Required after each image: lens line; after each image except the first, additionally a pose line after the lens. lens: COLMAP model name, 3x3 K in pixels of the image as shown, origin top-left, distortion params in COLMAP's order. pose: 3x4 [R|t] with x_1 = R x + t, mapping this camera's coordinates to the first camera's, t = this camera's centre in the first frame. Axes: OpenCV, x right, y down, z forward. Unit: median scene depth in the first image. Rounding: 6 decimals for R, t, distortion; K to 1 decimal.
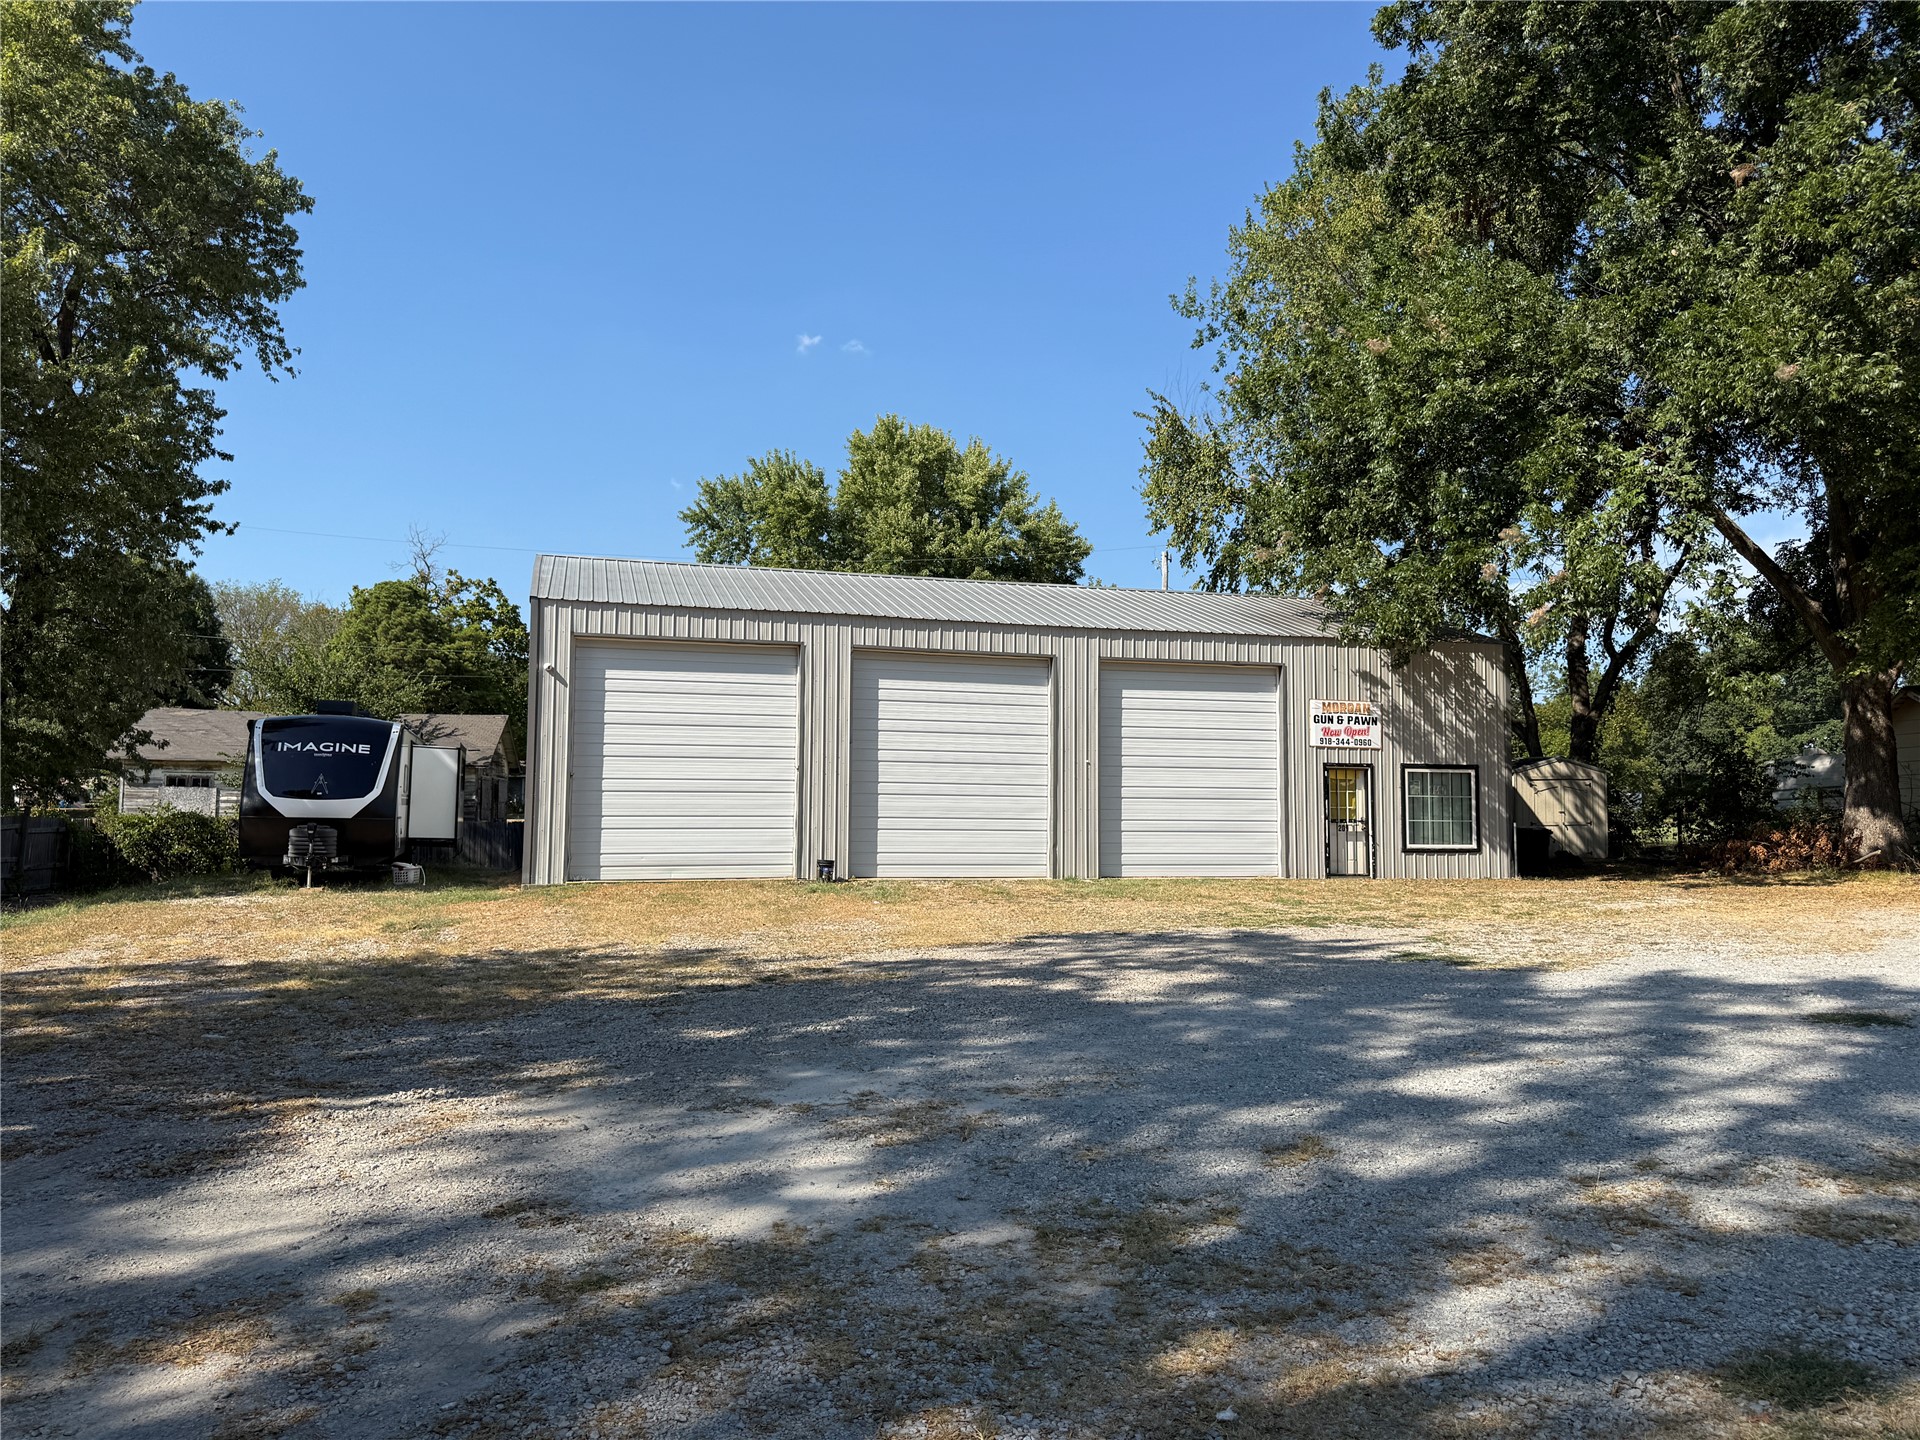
lens RADIAL K [[1333.1, 0, 946.8], [0, 1333.1, 721.3], [0, 0, 1]] dist [0.153728, -0.244206]
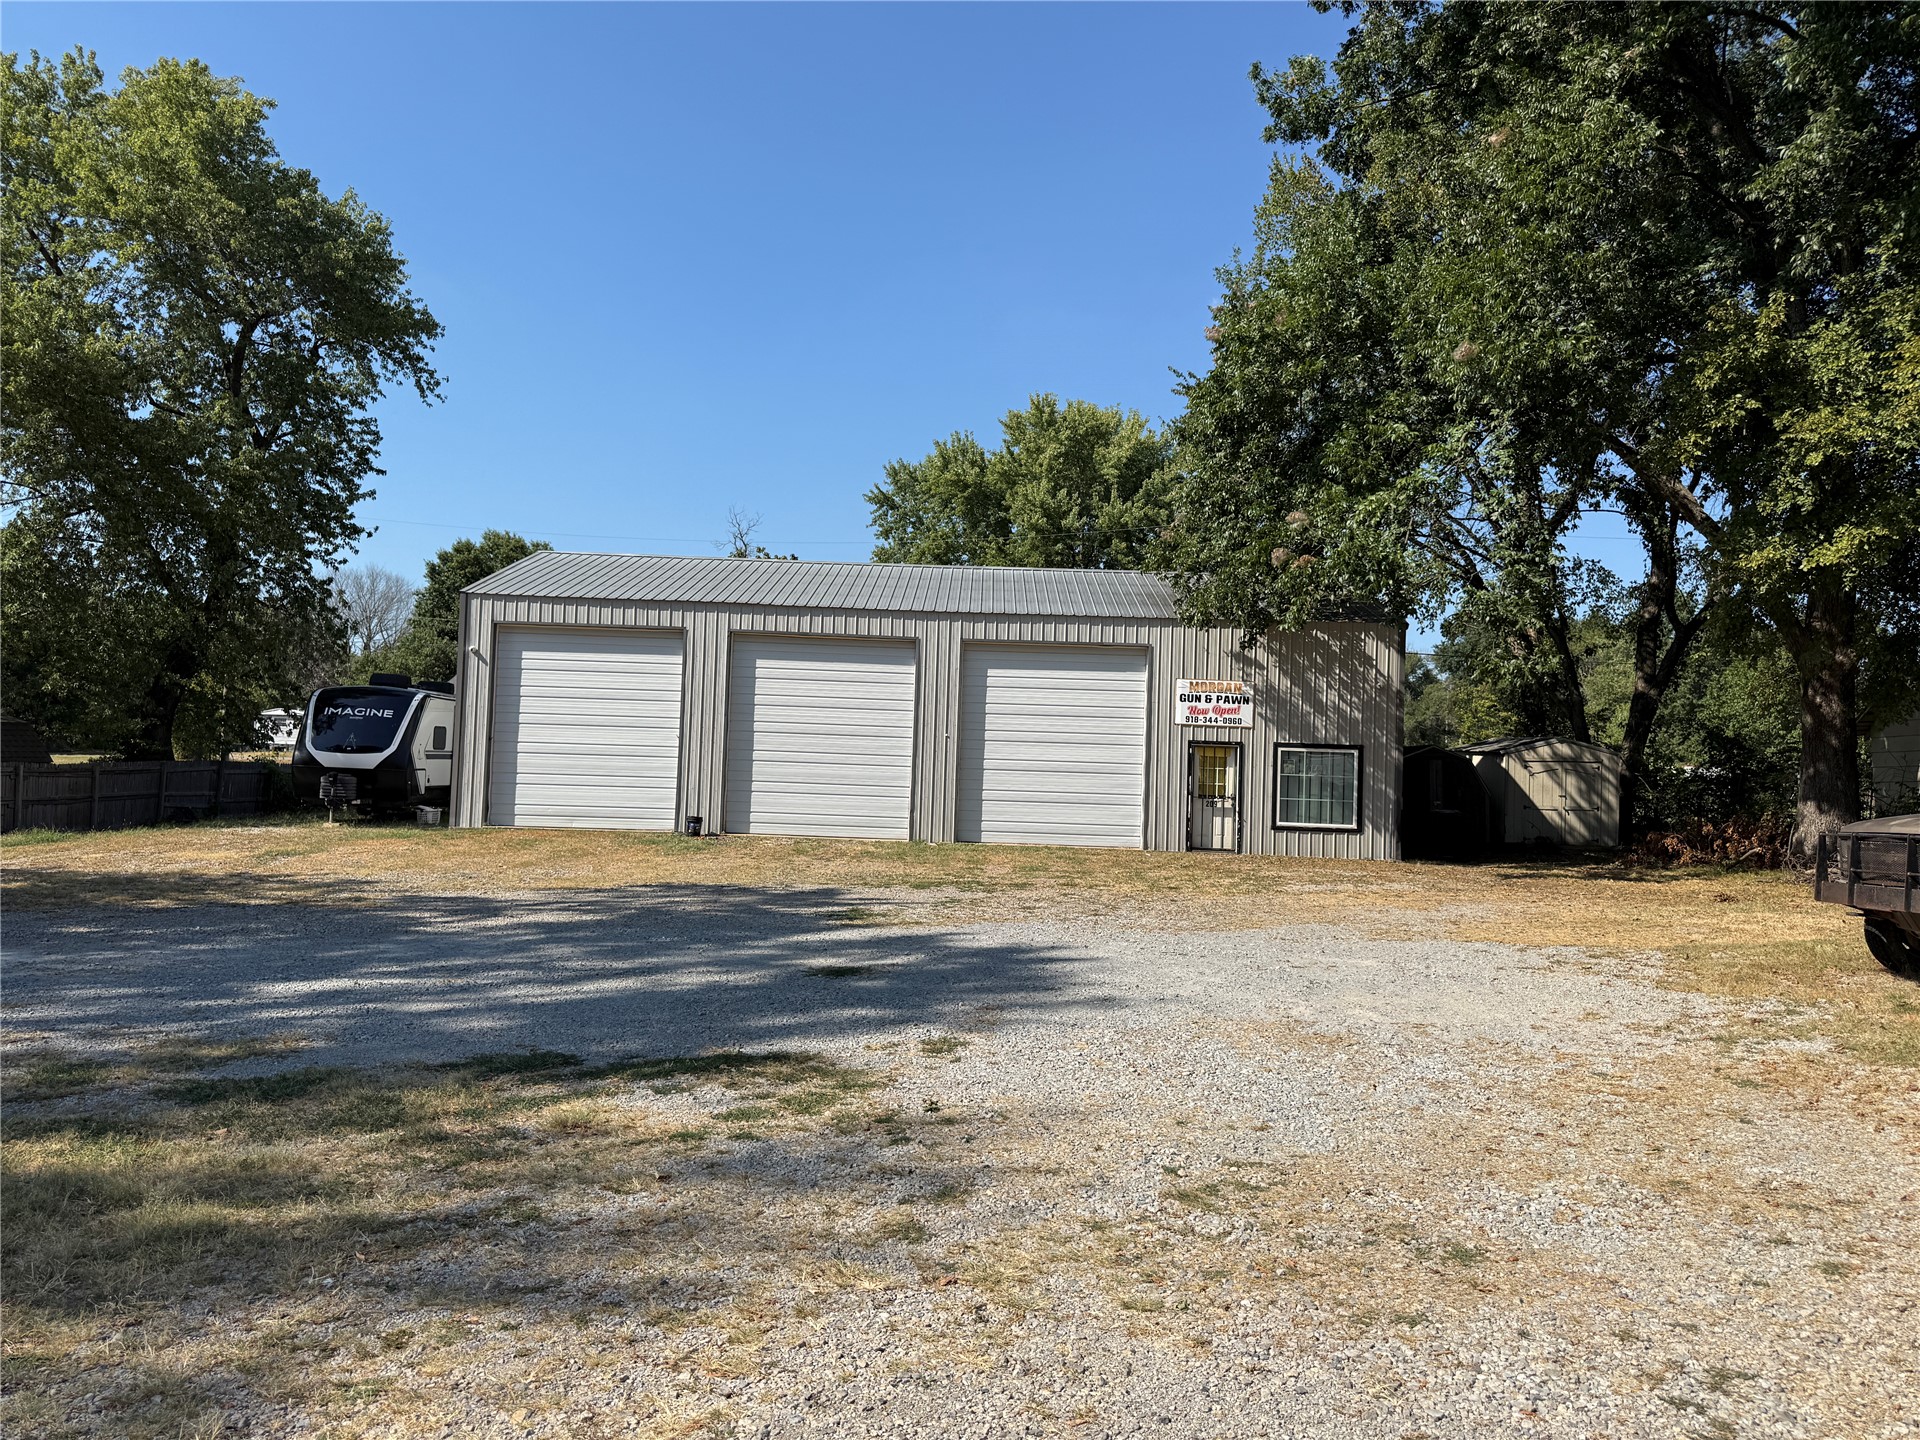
lens RADIAL K [[1333.1, 0, 946.8], [0, 1333.1, 721.3], [0, 0, 1]] dist [0.153728, -0.244206]
pose [[0.956323, 0.016358, -0.291855, 0.400171], [-0.007897, 0.999514, 0.030144, -0.013259], [0.292207, -0.026523, 0.955987, -0.036097]]
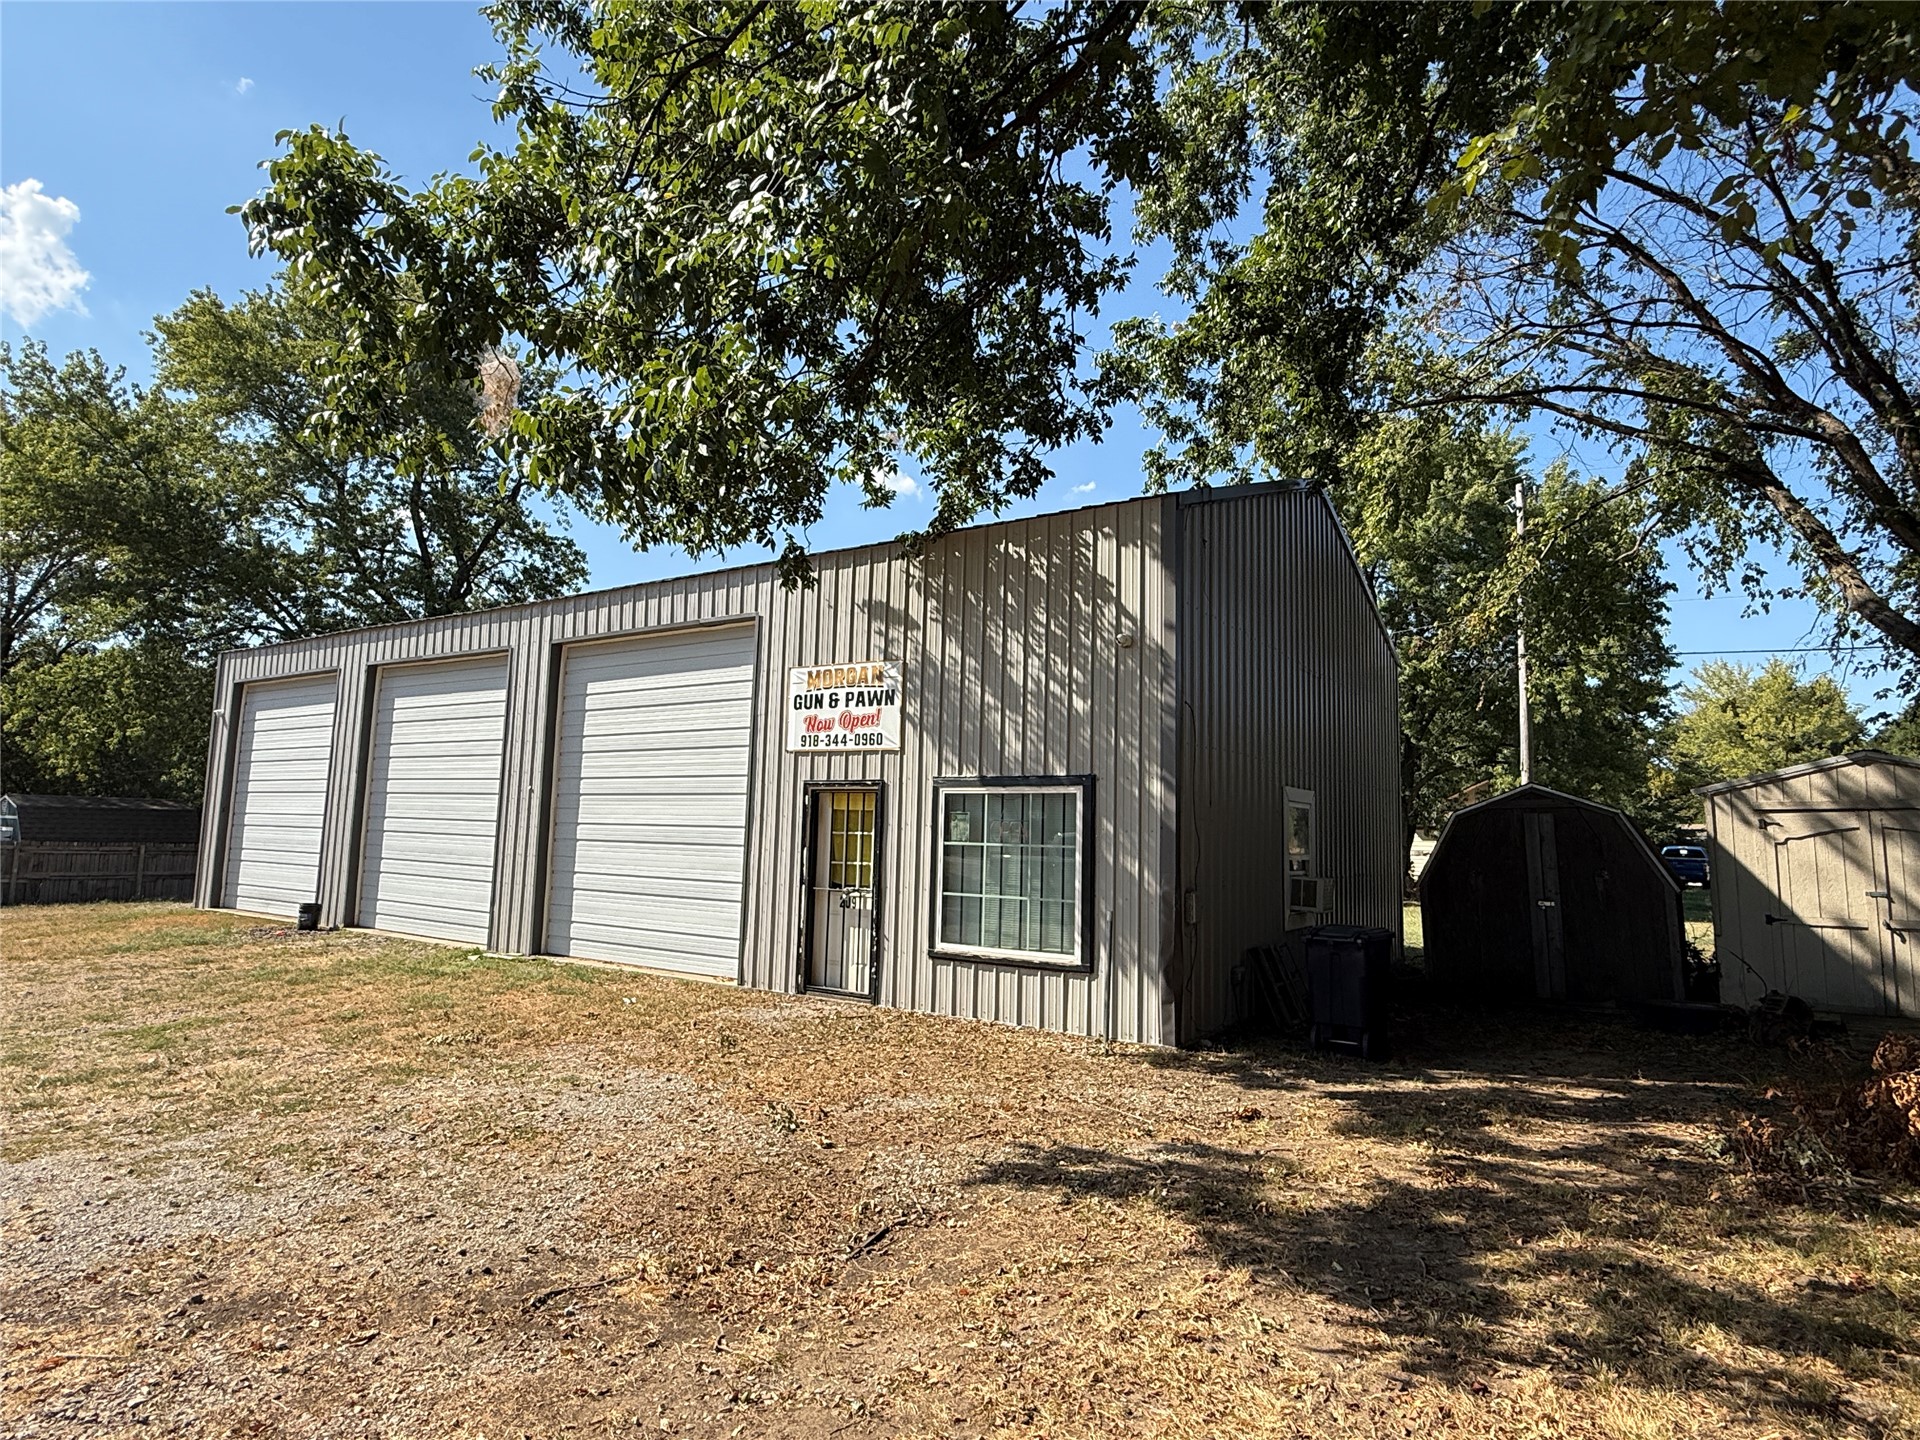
lens RADIAL K [[1040.8, 0, 960.0], [0, 1040.8, 720.0], [0, 0, 1]] dist [-0.002885, -0.000532]
pose [[0.652866, -0.074014, -0.753849, 0.639738], [0.030707, 0.996983, -0.071292, 0.038186], [0.756851, 0.023395, 0.653169, 0.767220]]
